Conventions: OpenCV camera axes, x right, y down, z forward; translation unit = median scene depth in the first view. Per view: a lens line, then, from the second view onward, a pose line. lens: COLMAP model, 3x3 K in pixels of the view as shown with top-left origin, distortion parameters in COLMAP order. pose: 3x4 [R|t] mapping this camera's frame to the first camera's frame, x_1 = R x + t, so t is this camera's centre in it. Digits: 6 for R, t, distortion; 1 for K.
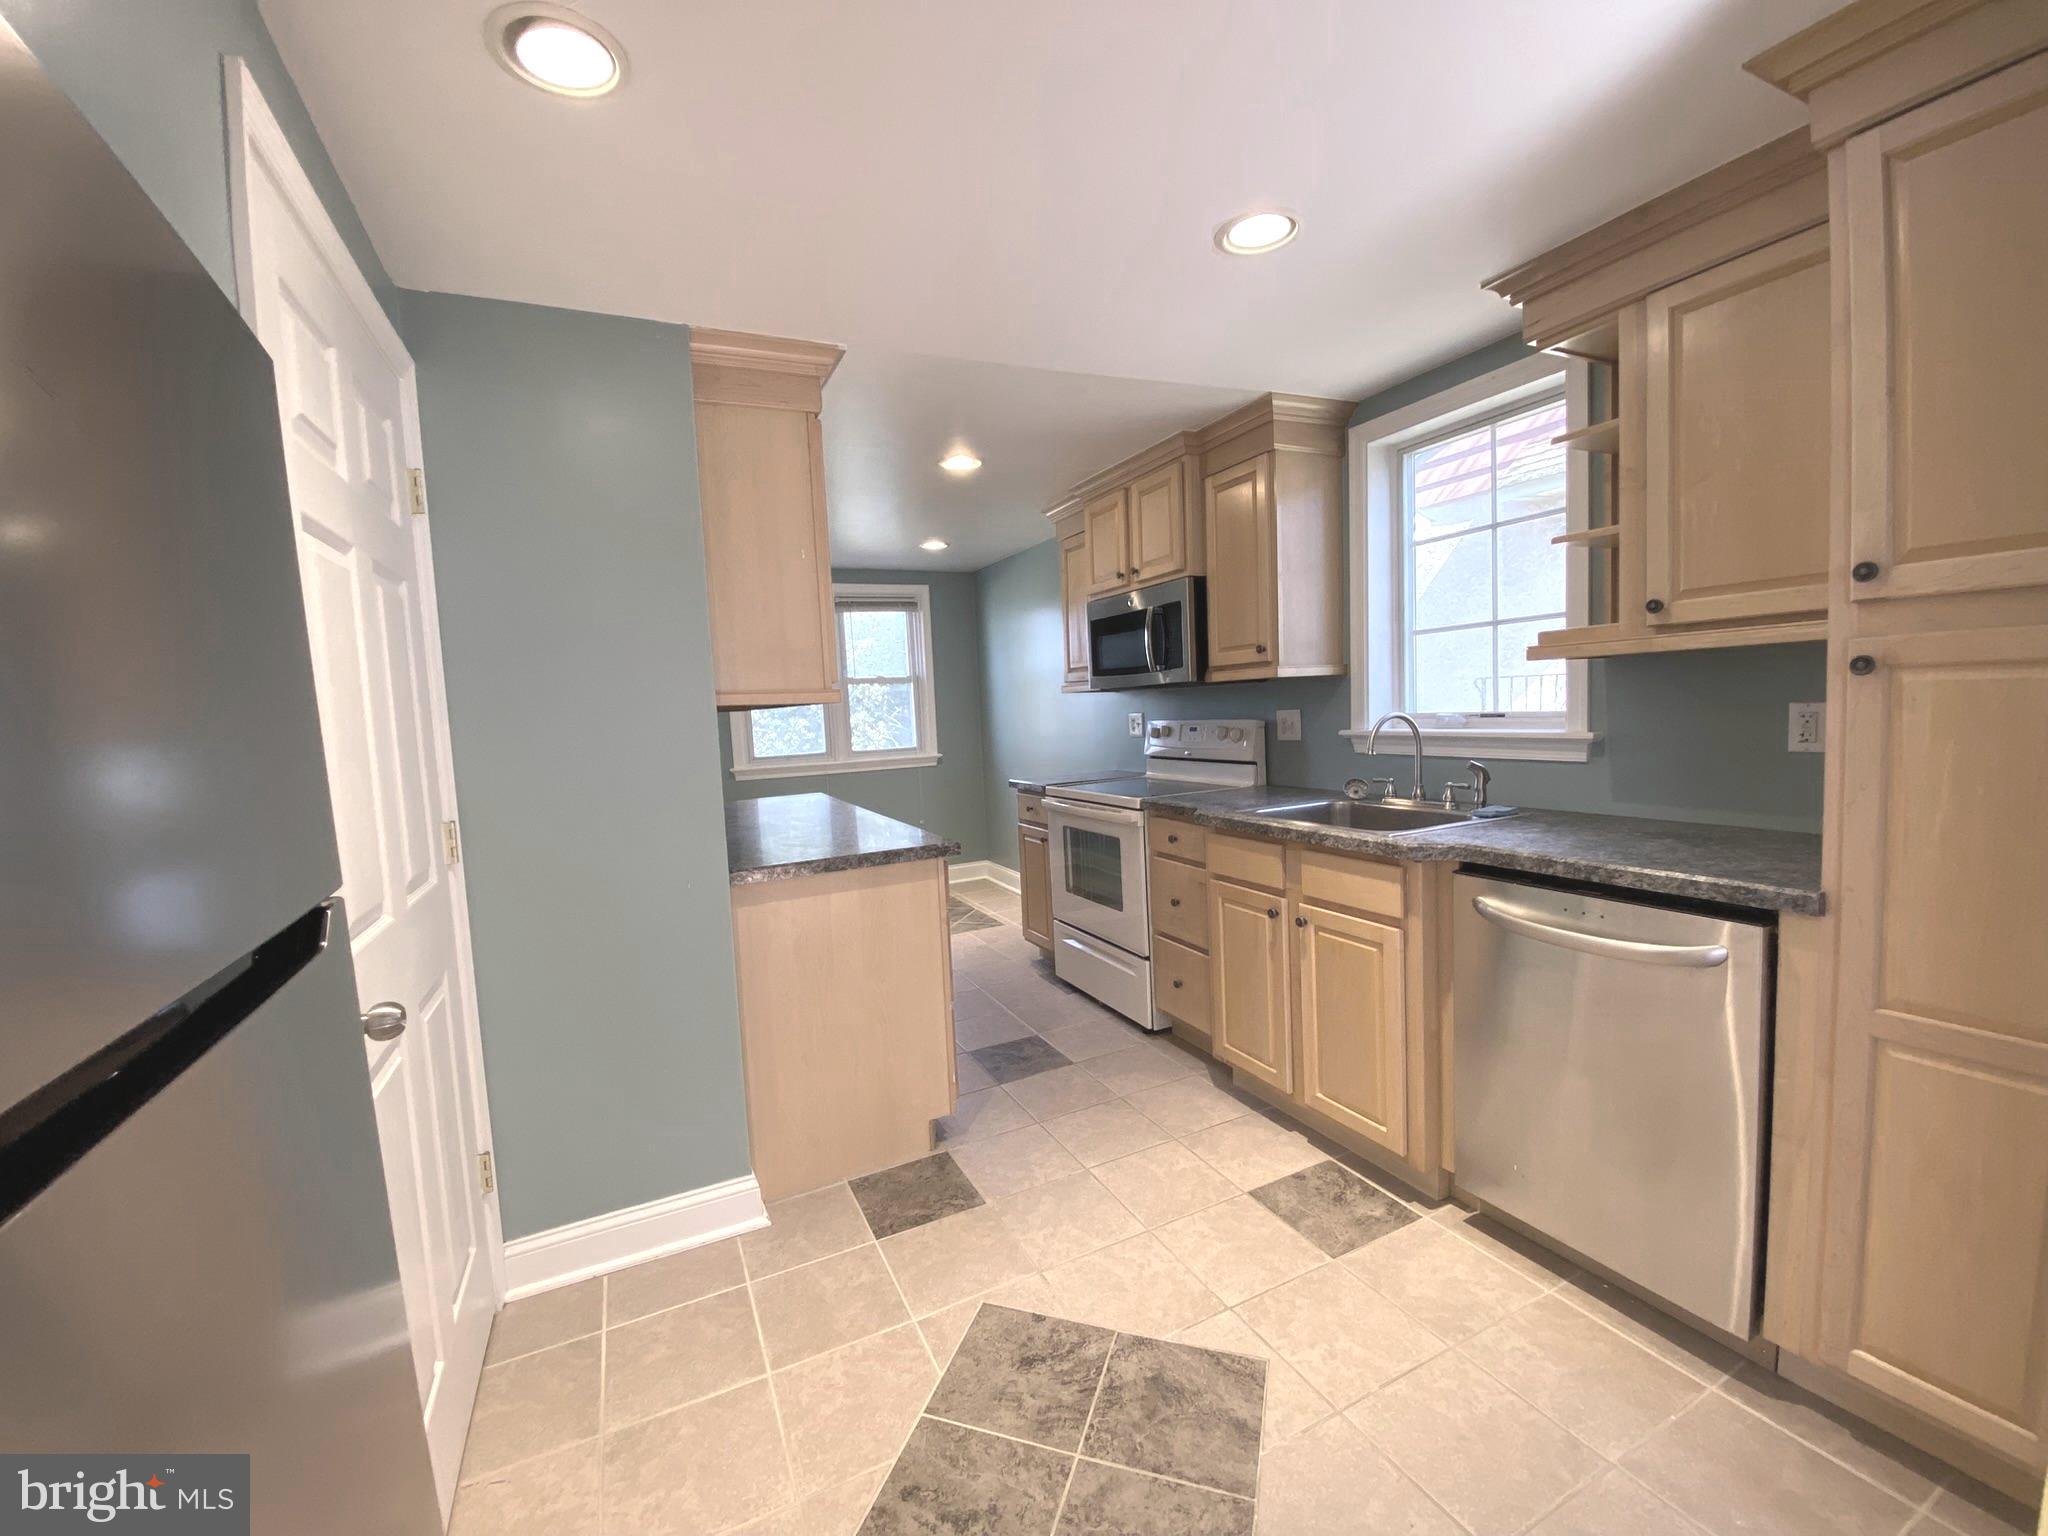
lens RADIAL K [[834.6, 0, 1021.6], [0, 834.6, 776.1], [0, 0, 1]] dist [-0.012501, -0.003440]
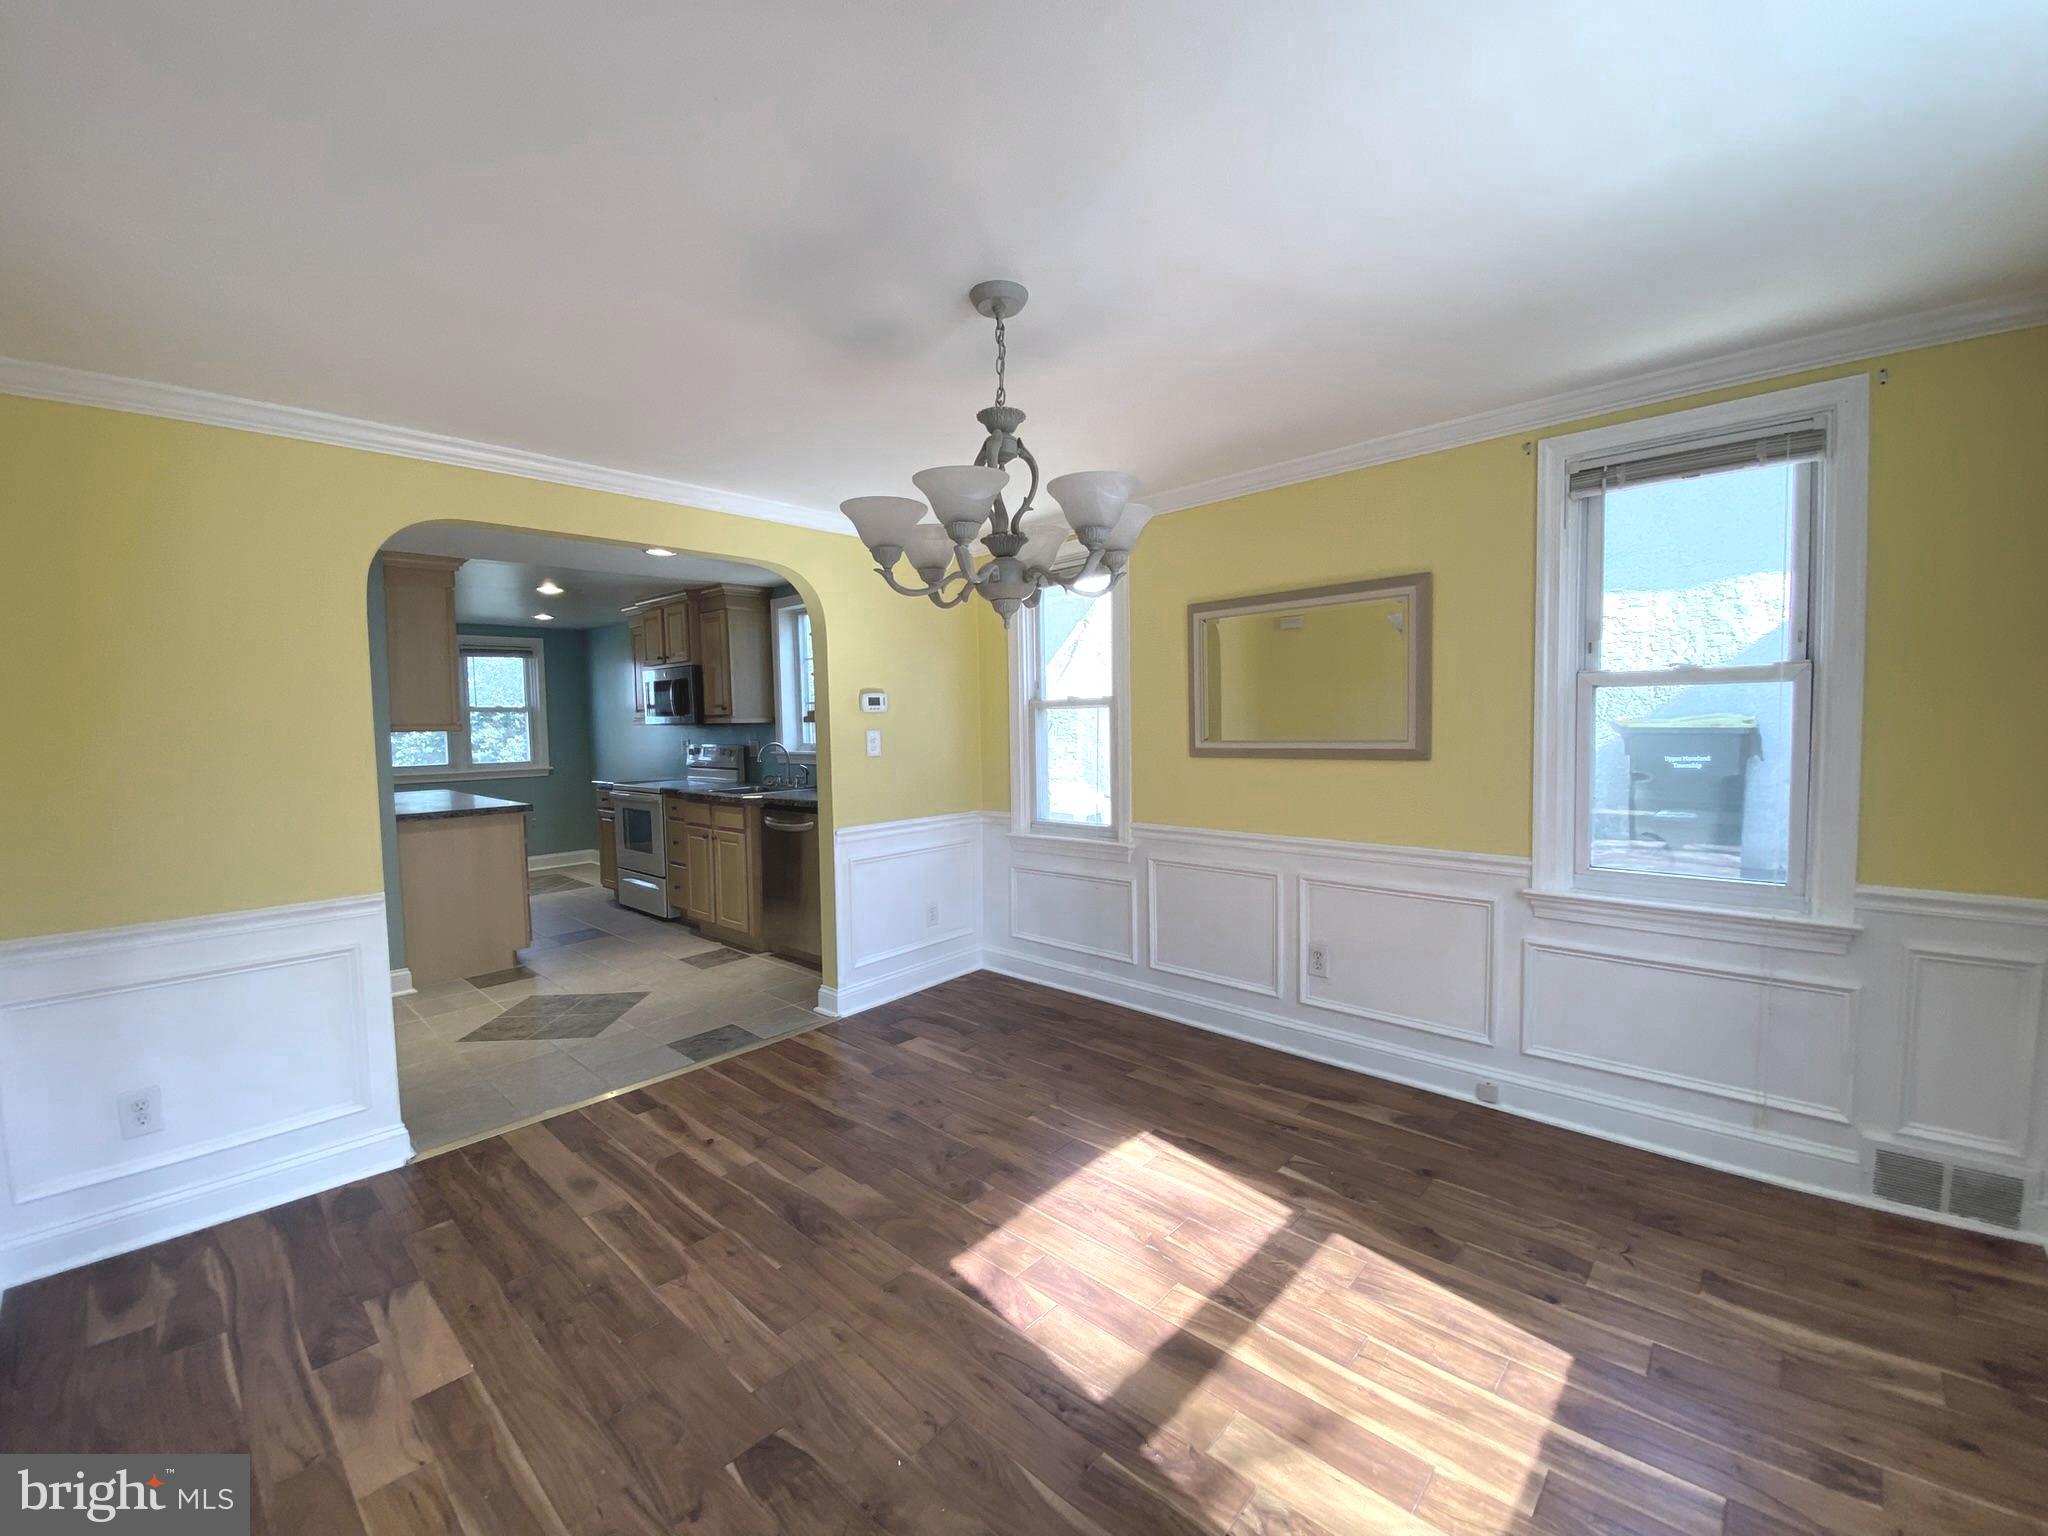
lens RADIAL K [[802.3, 0, 1014.5], [0, 802.3, 761.4], [0, 0, 1]] dist [0.000209, -0.000434]
pose [[0.924098, 0.010681, 0.382007, 0.197952], [0.006930, 0.998977, -0.044694, 0.056773], [-0.382094, 0.043948, 0.923078, -0.941992]]
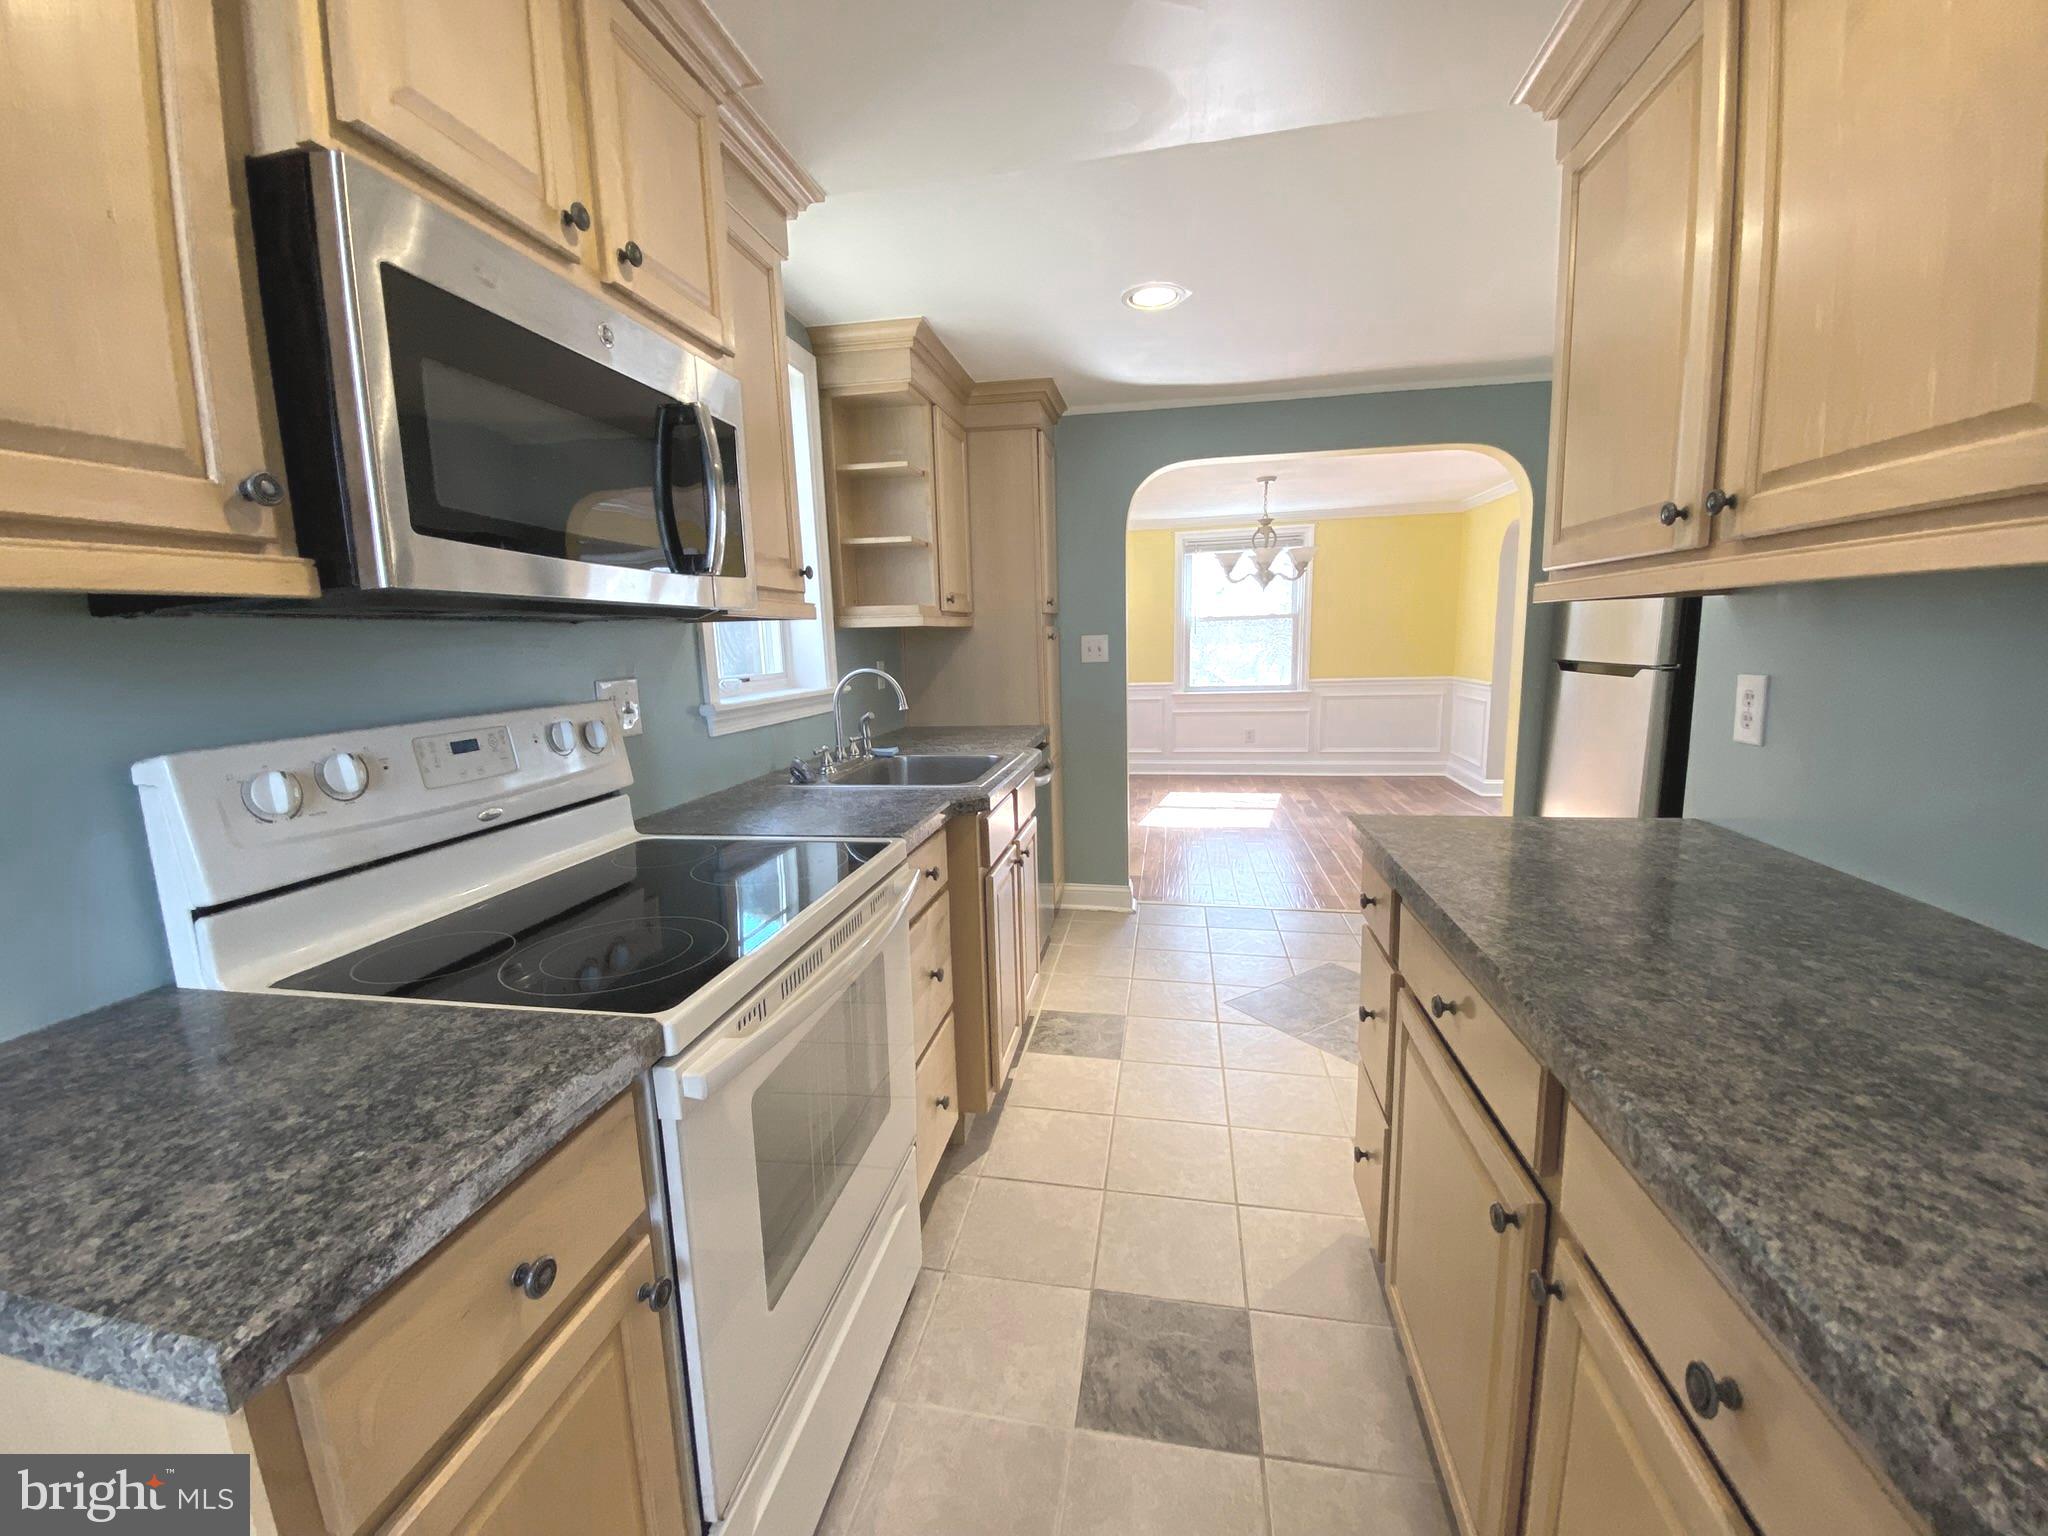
lens RADIAL K [[834.6, 0, 987.9], [0, 834.6, 776.7], [0, 0, 1]] dist [-0.012501, -0.003440]
pose [[-0.789081, -0.023009, 0.613858, -0.209507], [0.125288, 0.972265, 0.197493, -0.101792], [-0.601376, 0.232747, -0.764314, 1.366947]]
